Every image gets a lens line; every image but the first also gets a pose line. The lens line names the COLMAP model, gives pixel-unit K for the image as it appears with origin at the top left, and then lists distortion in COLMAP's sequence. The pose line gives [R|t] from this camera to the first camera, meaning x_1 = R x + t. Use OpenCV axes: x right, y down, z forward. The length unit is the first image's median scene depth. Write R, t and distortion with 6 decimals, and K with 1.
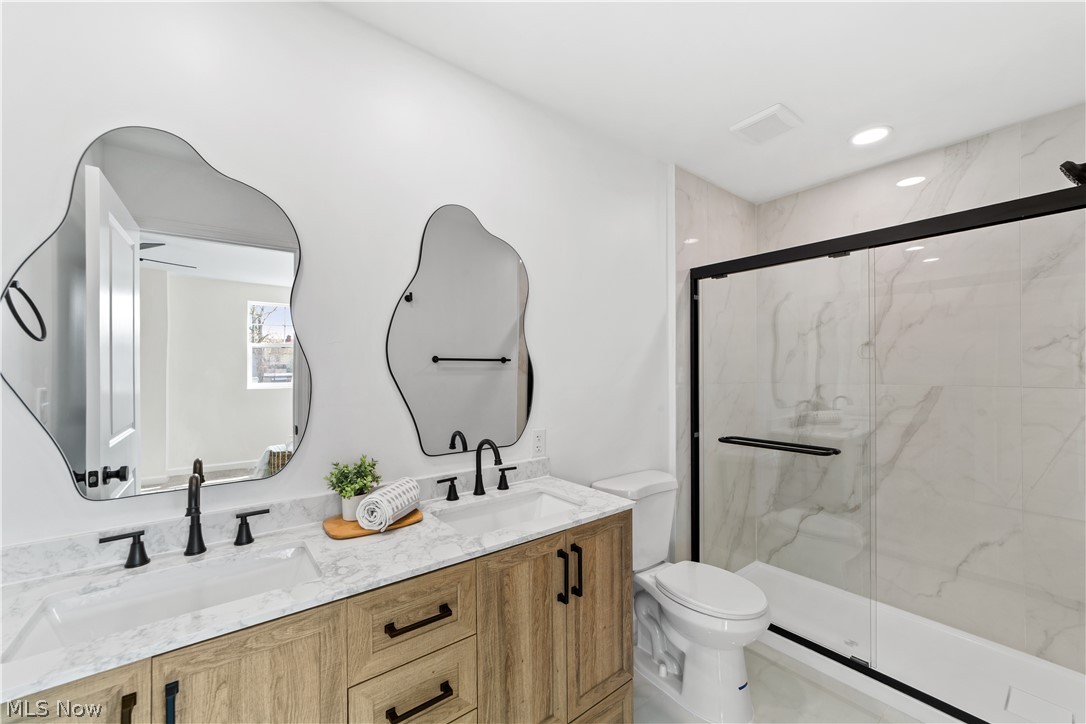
lens RADIAL K [[421.0, 0, 544.7], [0, 421.0, 366.0], [0, 0, 1]] dist [-0.016299, 0.007462]
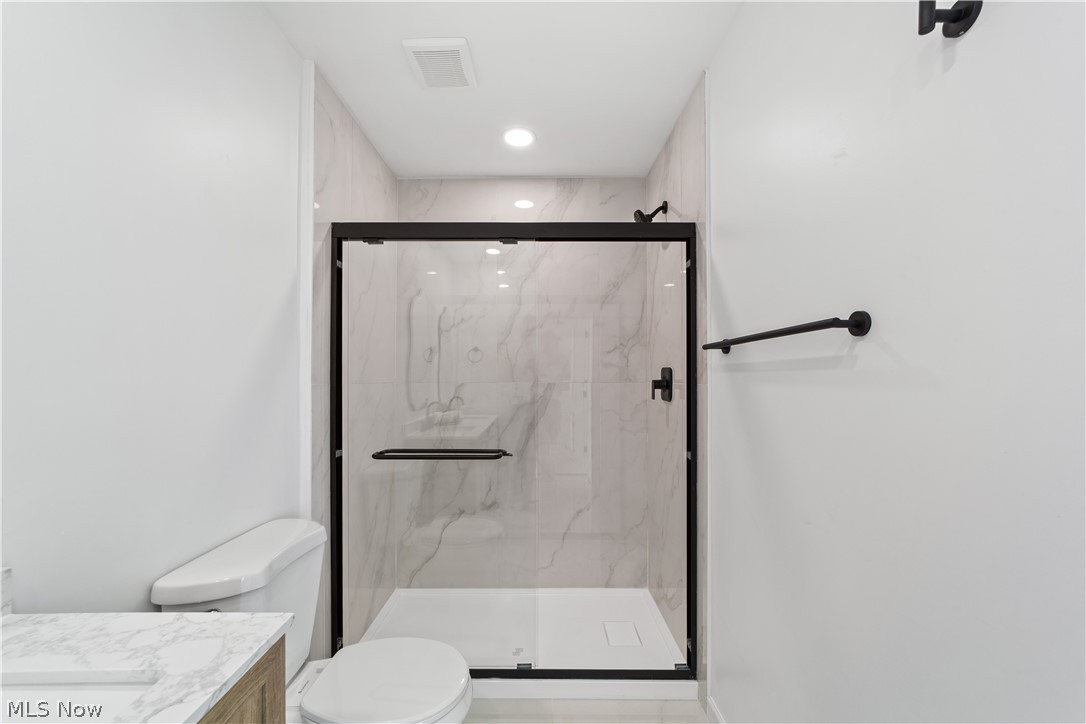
lens RADIAL K [[421.0, 0, 534.0], [0, 421.0, 374.0], [0, 0, 1]] dist [-0.016299, 0.007462]
pose [[0.624949, 0.008740, 0.780616, 0.006632], [-0.008836, 0.999952, -0.004122, 0.026713], [-0.780615, -0.004321, 0.624997, 0.285363]]
